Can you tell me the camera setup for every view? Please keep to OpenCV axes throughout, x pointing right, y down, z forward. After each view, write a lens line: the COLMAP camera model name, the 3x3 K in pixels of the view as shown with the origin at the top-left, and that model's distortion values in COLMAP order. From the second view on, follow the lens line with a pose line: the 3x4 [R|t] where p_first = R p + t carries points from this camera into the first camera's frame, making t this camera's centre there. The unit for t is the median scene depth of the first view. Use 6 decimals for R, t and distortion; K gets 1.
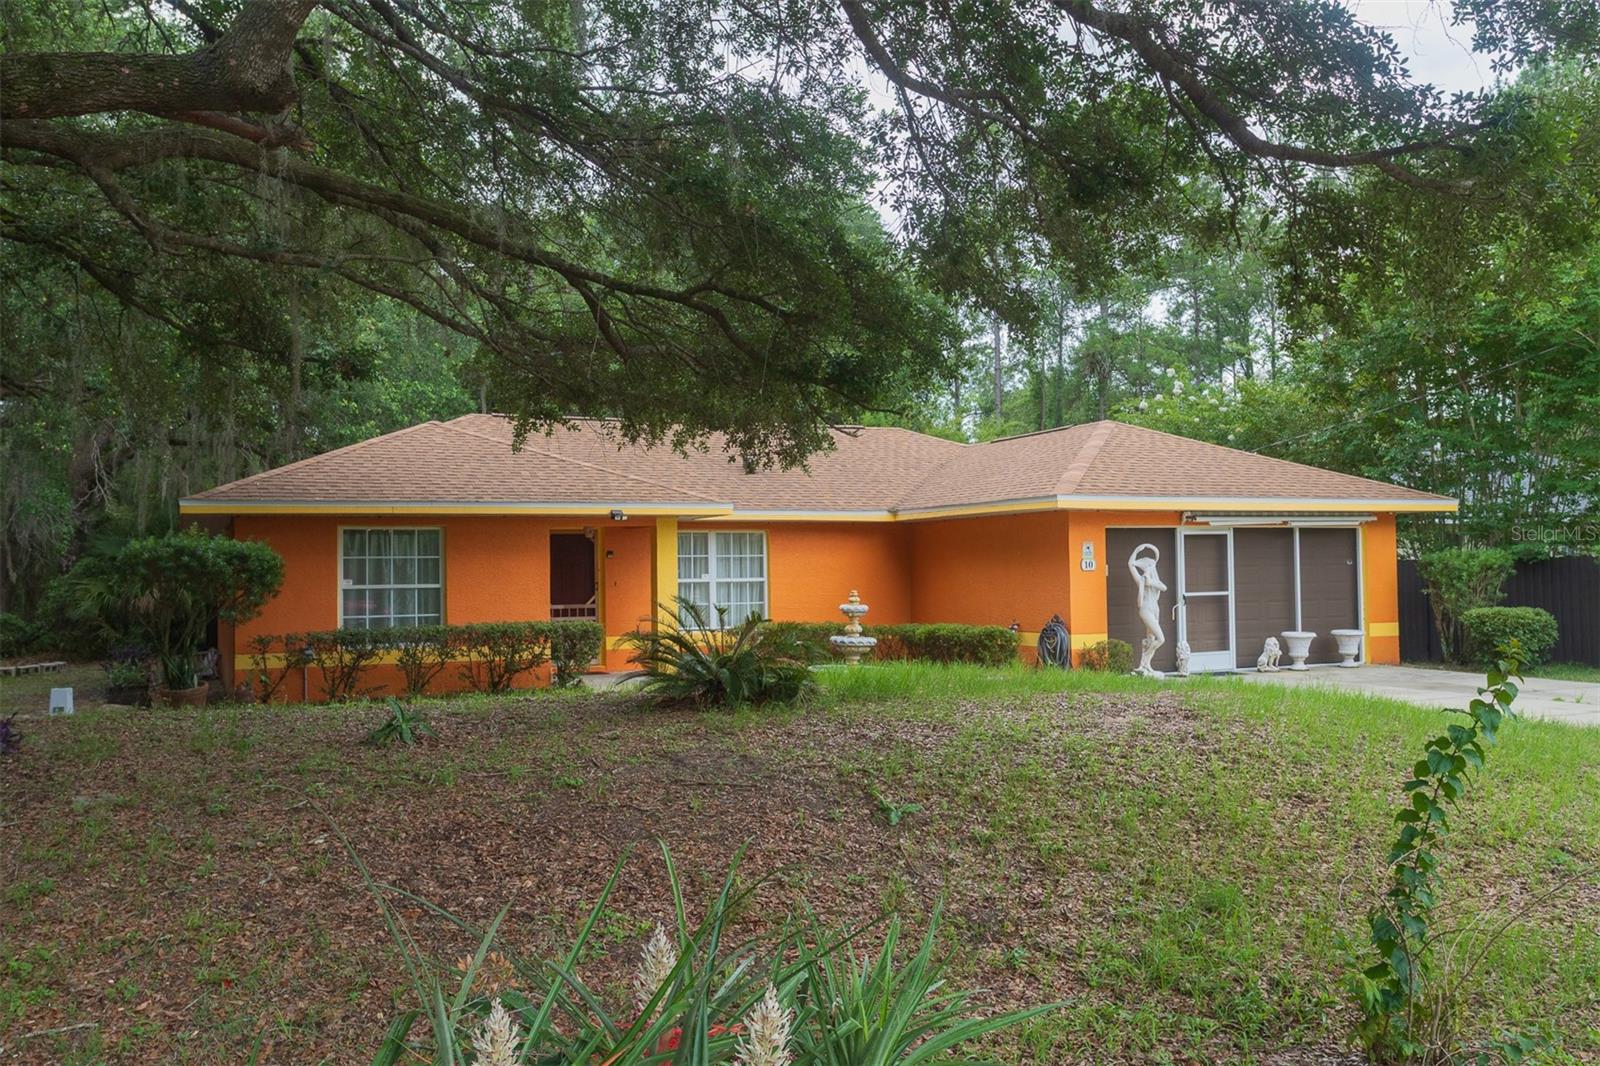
lens RADIAL K [[1412.8, 0, 800.3], [0, 1412.8, 536.7], [0, 0, 1]] dist [0.011759, -0.003572]
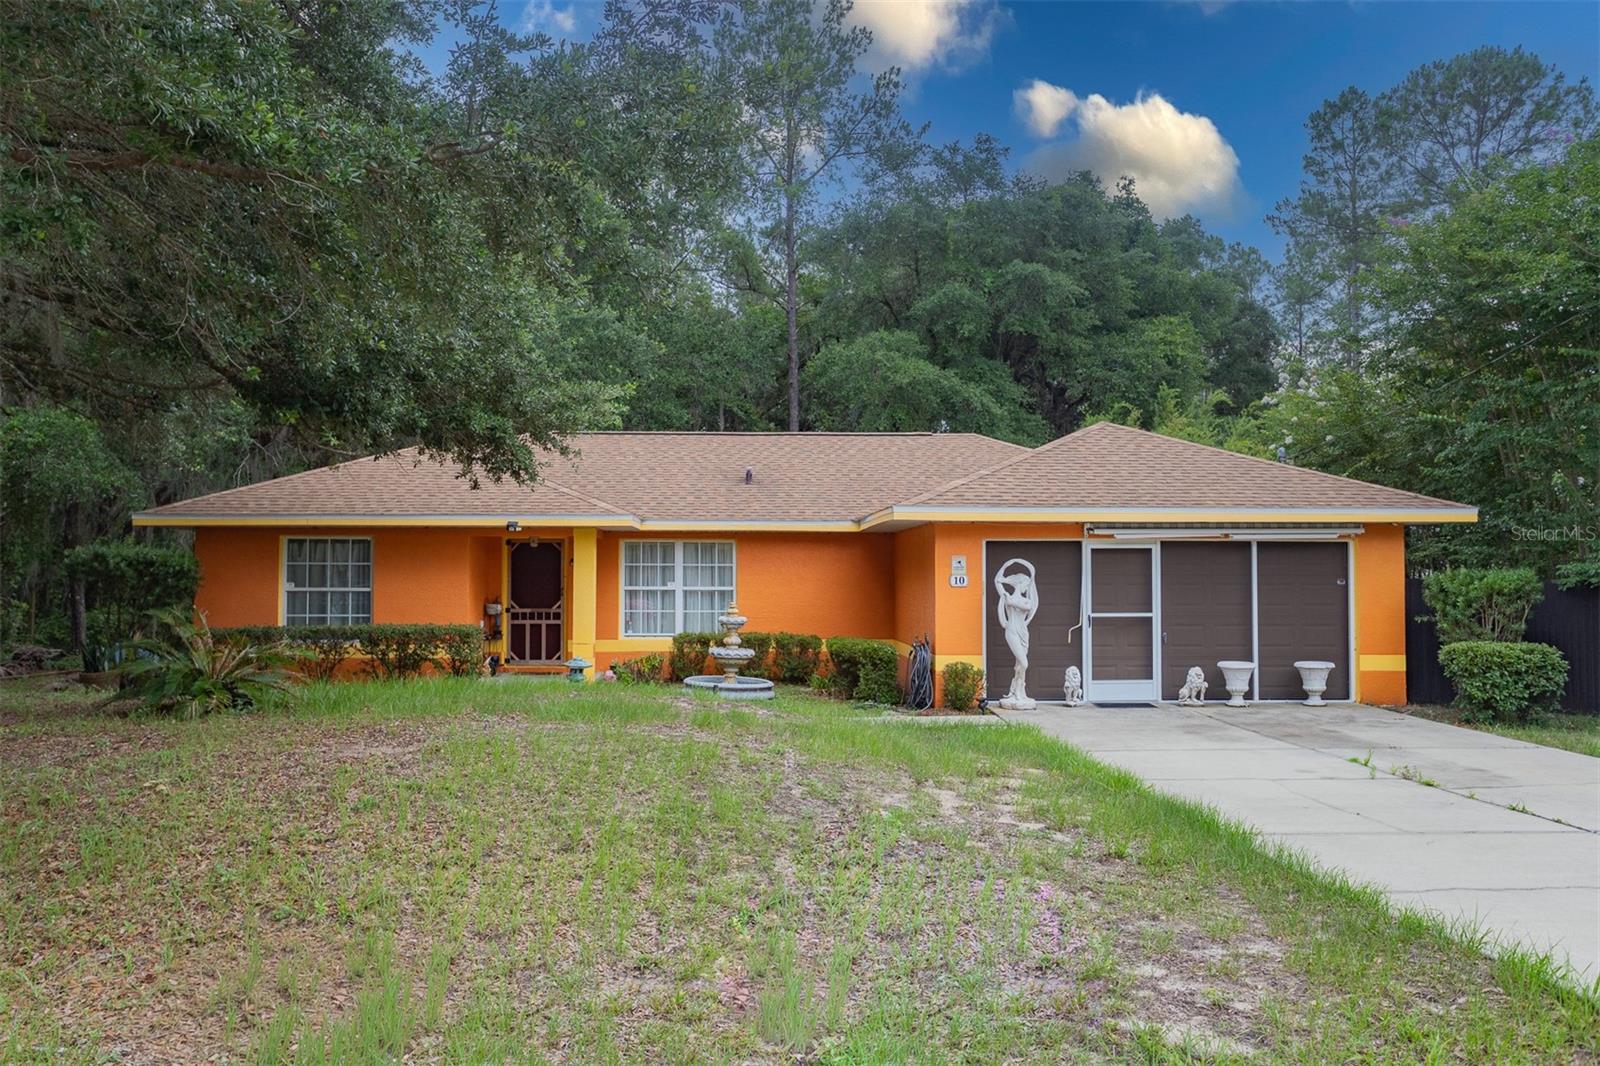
lens RADIAL K [[1316.6, 0, 800.0], [0, 1316.6, 529.4], [0, 0, 1]] dist [-0.001777, 0.003285]
pose [[0.921273, 0.002229, -0.388911, 0.425724], [-0.005395, 0.999961, -0.007050, -0.006715], [0.388880, 0.008593, 0.921248, 0.157173]]
